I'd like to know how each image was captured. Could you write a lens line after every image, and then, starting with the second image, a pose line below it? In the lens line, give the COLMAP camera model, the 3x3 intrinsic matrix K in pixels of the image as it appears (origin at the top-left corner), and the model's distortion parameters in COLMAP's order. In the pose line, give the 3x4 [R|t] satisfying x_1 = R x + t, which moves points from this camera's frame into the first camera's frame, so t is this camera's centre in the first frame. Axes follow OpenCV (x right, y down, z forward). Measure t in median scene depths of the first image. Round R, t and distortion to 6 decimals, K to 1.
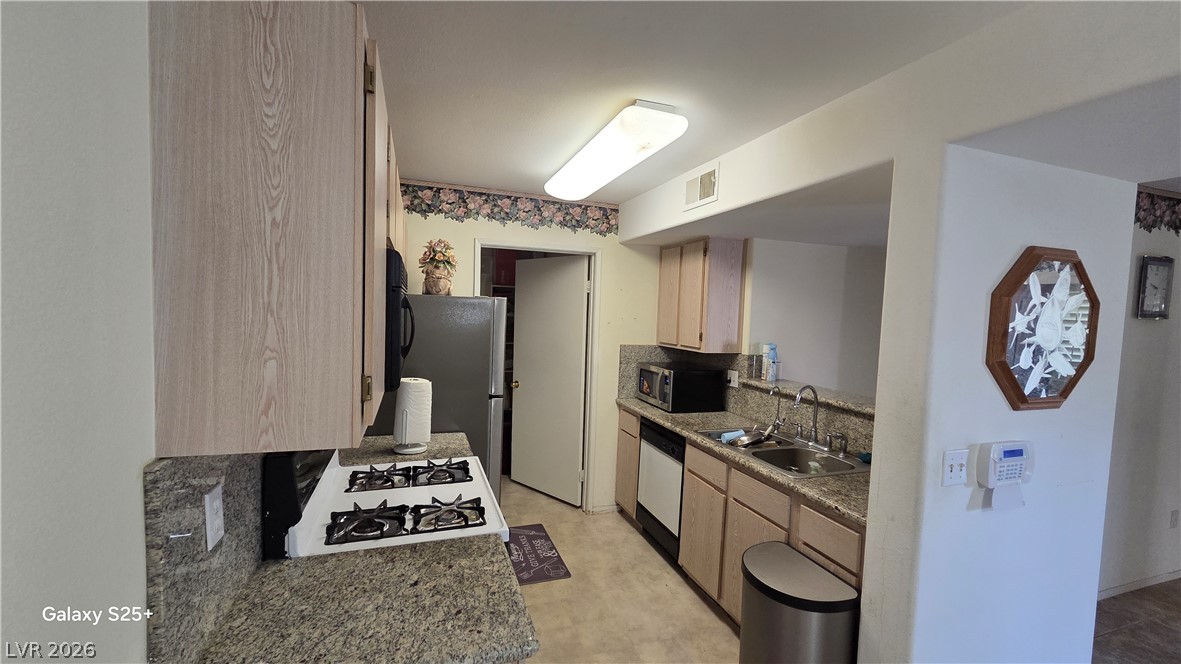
lens RADIAL K [[481.9, 0, 586.2], [0, 481.9, 339.1], [0, 0, 1]] dist [0.002835, 0.000463]
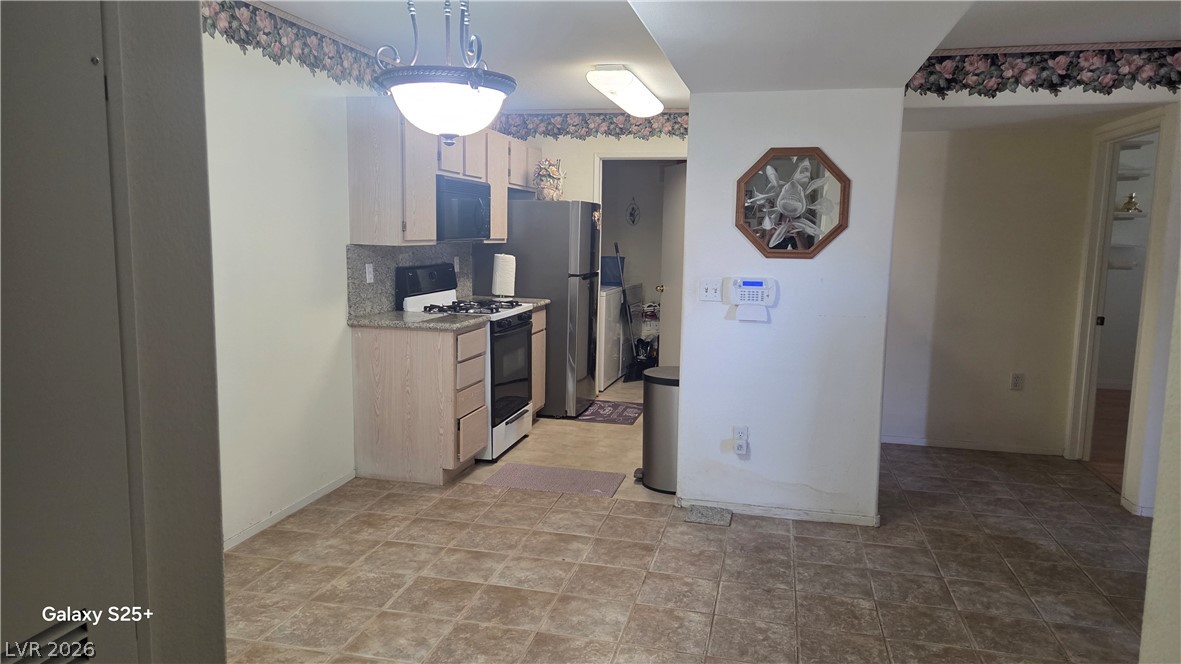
lens RADIAL K [[785.4, 0, 600.1], [0, 785.4, 327.1], [0, 0, 1]] dist [0.056061, -0.031989]
pose [[0.844467, 0.047212, -0.533523, 1.112588], [-0.021648, 0.998302, 0.054076, 0.151893], [0.535170, -0.034115, 0.844055, -0.858982]]
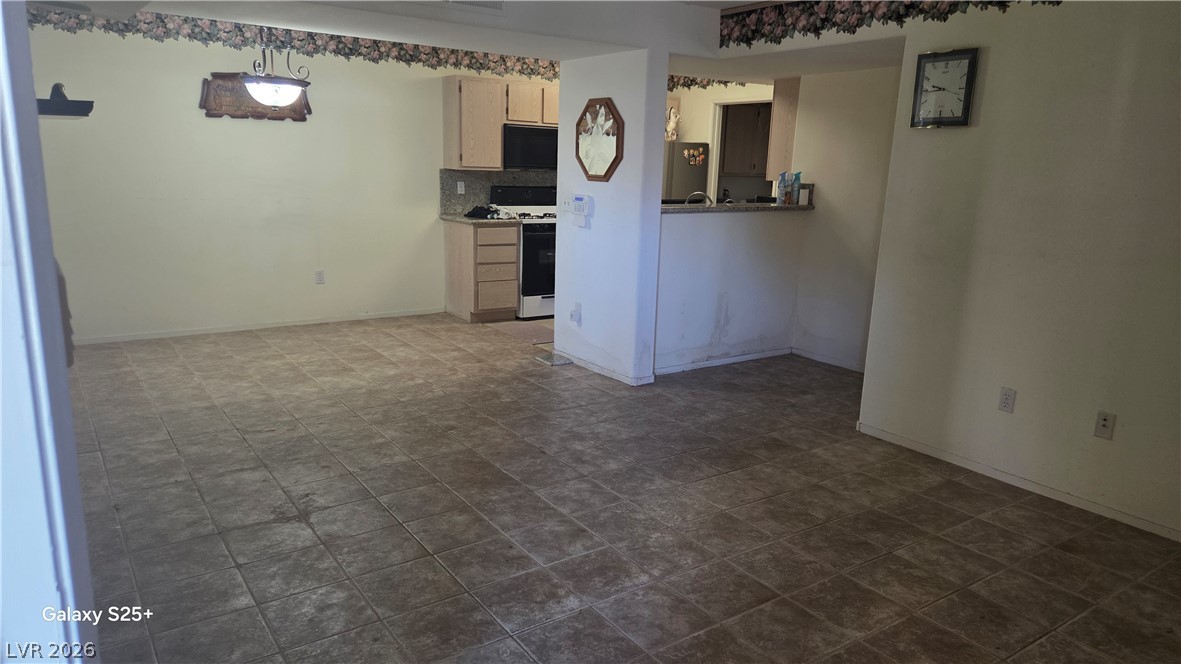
lens RADIAL K [[785.4, 0, 605.6], [0, 785.4, 342.1], [0, 0, 1]] dist [0.056061, -0.031989]
pose [[0.282121, 0.190313, -0.940313, 2.667569], [-0.079924, 0.981382, 0.174646, 0.146543], [0.956044, 0.025882, 0.292079, 0.056439]]
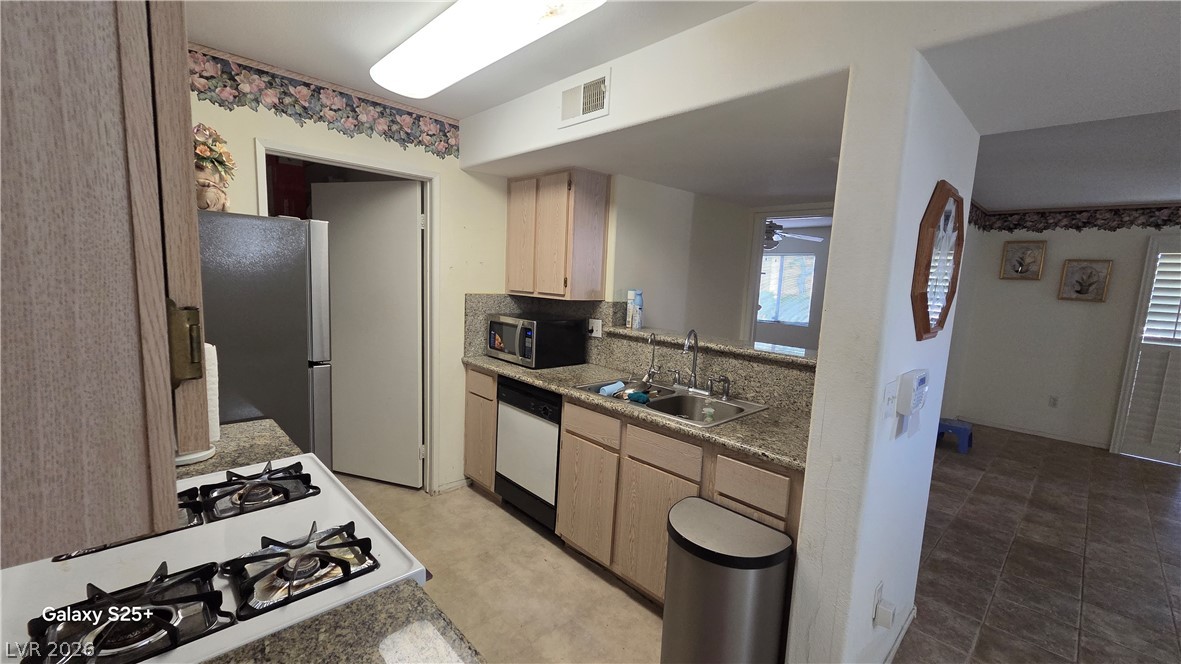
lens RADIAL K [[481.9, 0, 584.4], [0, 481.9, 338.2], [0, 0, 1]] dist [0.002835, 0.000463]
pose [[0.913776, -0.045905, 0.403616, -0.122686], [0.010819, 0.995992, 0.088784, 0.025413], [-0.406074, -0.076762, 0.910611, 0.213544]]
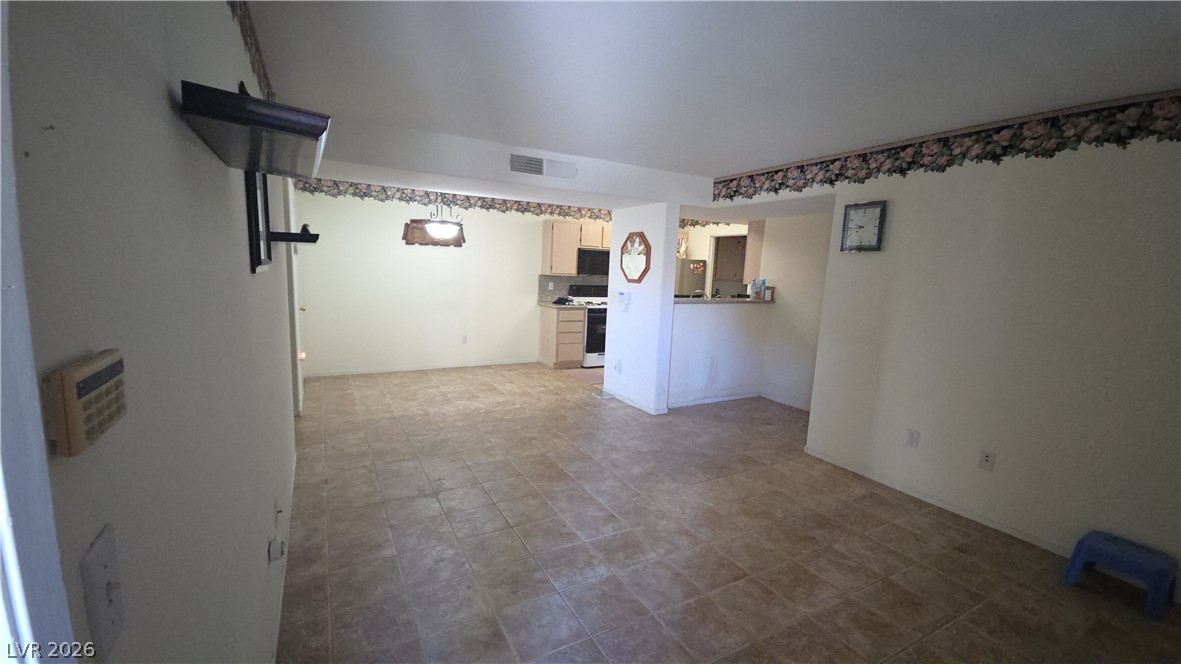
lens RADIAL K [[481.9, 0, 590.0], [0, 481.9, 337.7], [0, 0, 1]] dist [0.002835, 0.000463]
pose [[0.174137, 0.113435, -0.978166, 2.589295], [-0.093367, 0.990770, 0.098275, 0.139117], [0.980285, 0.074215, 0.183120, 0.102168]]
